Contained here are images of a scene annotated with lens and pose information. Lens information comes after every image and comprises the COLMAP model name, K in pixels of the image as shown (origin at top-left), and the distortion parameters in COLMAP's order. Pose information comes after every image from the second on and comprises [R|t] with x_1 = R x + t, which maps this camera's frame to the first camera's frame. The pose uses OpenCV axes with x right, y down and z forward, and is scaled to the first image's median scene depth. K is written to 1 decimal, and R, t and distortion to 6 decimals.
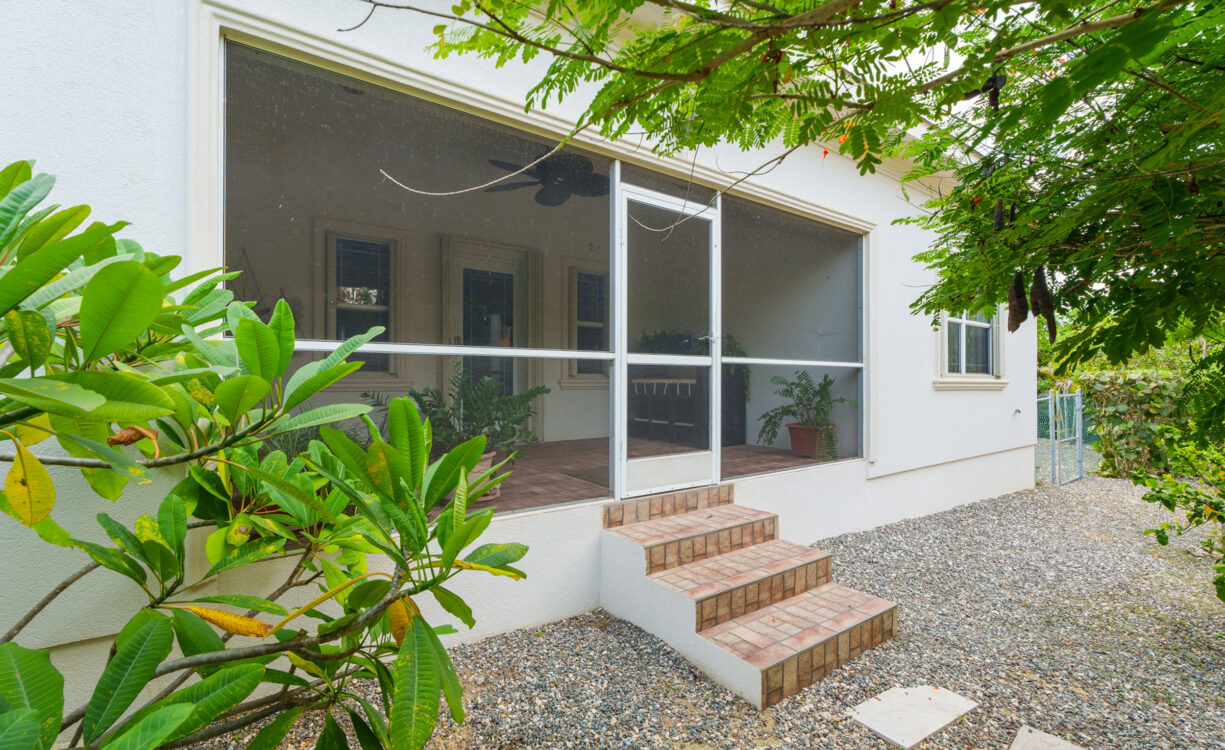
lens RADIAL K [[553.2, 0, 608.3], [0, 553.2, 377.6], [0, 0, 1]] dist [-0.003570, -0.001685]
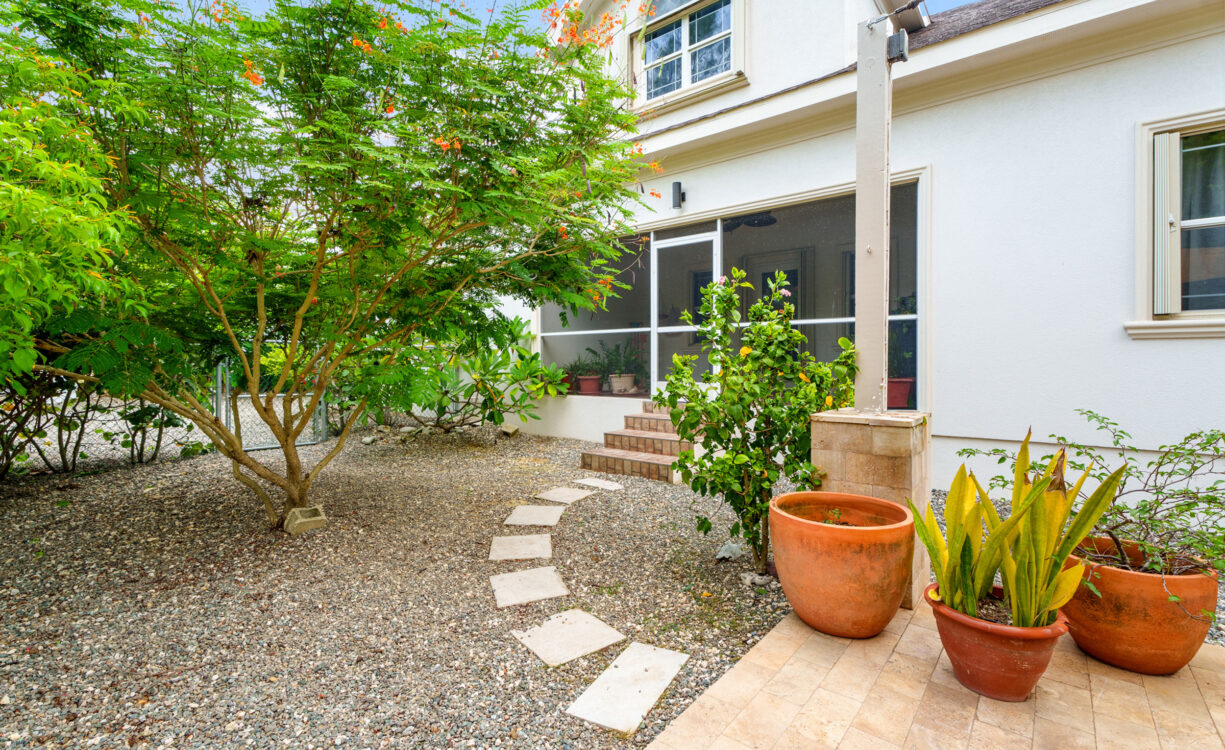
lens RADIAL K [[553.2, 0, 606.0], [0, 553.2, 365.3], [0, 0, 1]] dist [-0.003570, -0.001685]
pose [[0.228496, 0.002217, -0.973542, 1.699677], [0.007114, 0.999967, 0.003947, 0.073479], [0.973519, -0.007828, 0.228472, 0.325990]]
